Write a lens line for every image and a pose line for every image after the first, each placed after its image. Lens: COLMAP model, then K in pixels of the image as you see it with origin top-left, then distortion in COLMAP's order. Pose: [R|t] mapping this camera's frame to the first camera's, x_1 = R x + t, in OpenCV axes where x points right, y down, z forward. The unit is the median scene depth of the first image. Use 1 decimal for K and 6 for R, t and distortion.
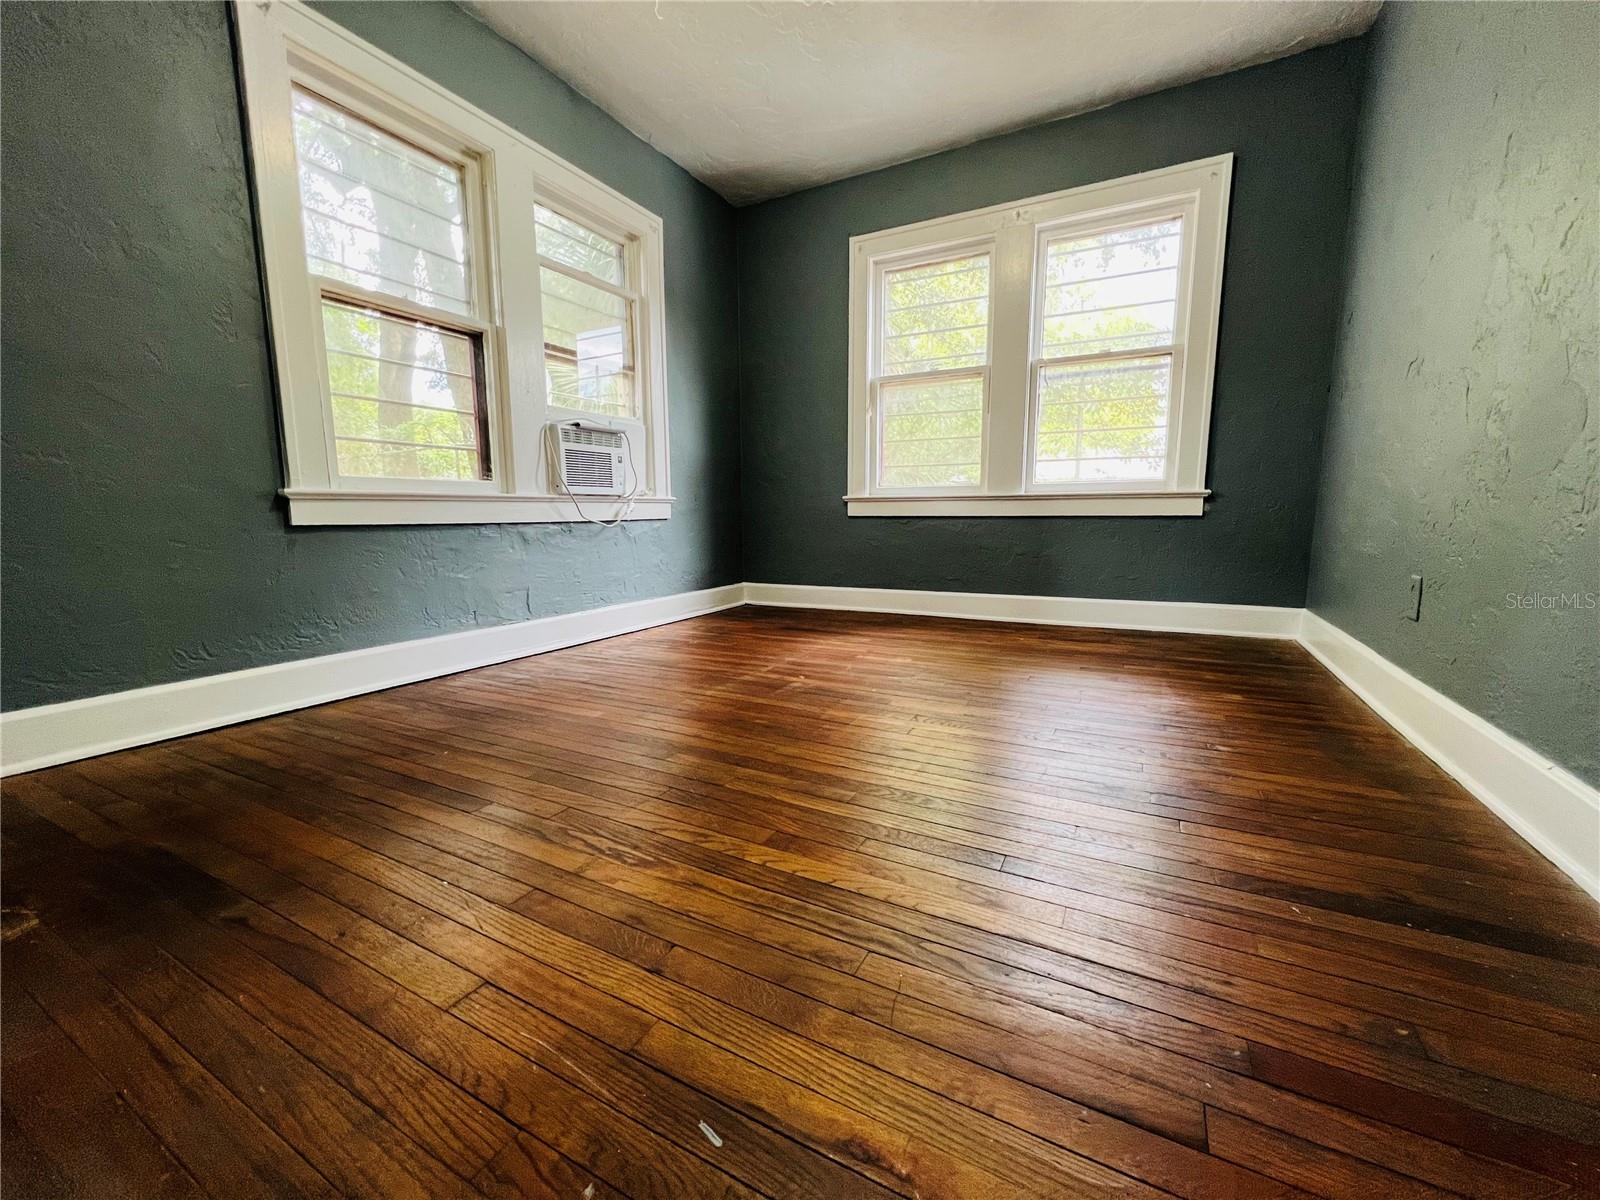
lens RADIAL K [[648.2, 0, 793.0], [0, 648.2, 603.7], [0, 0, 1]] dist [-0.001146, -0.000108]
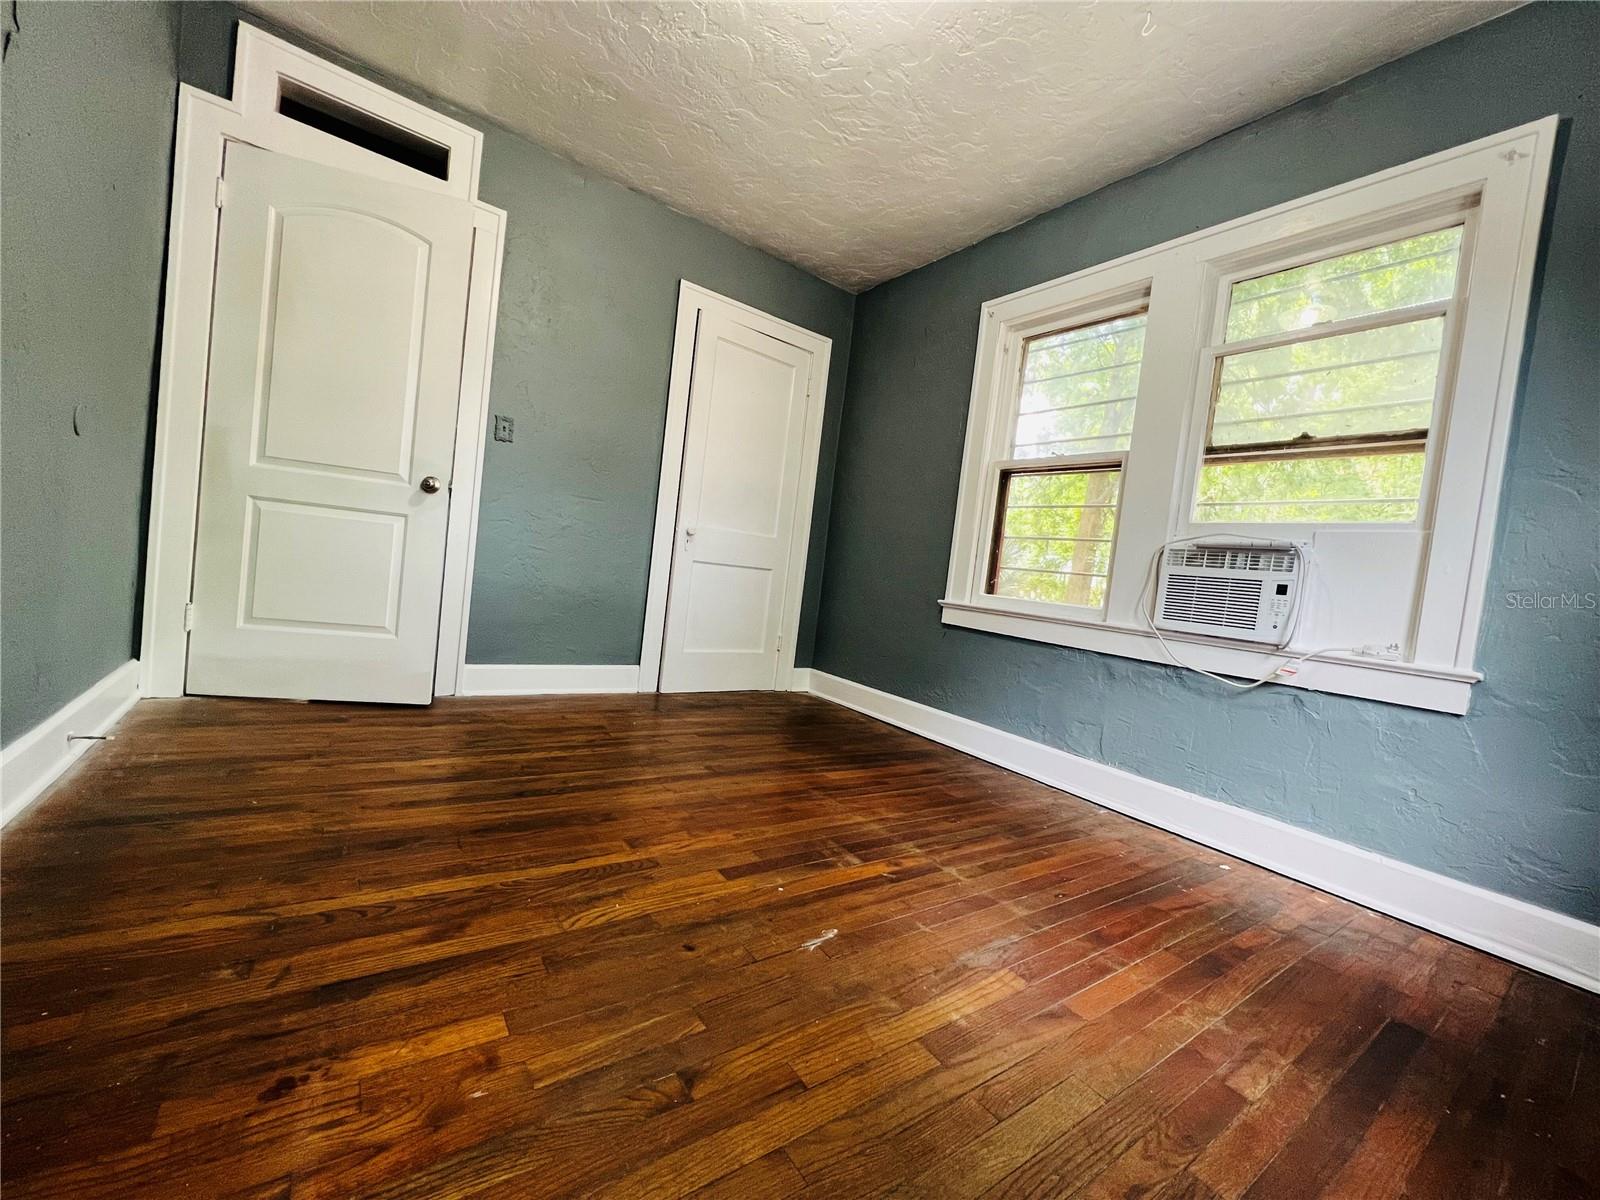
lens RADIAL K [[647.2, 0, 791.5], [0, 647.2, 600.7], [0, 0, 1]] dist [-0.001164, -0.000316]
pose [[-0.440577, -0.005516, -0.897698, 0.605379], [-0.239496, 0.964460, 0.111615, -0.196107], [0.865178, 0.264170, -0.426240, 1.004089]]
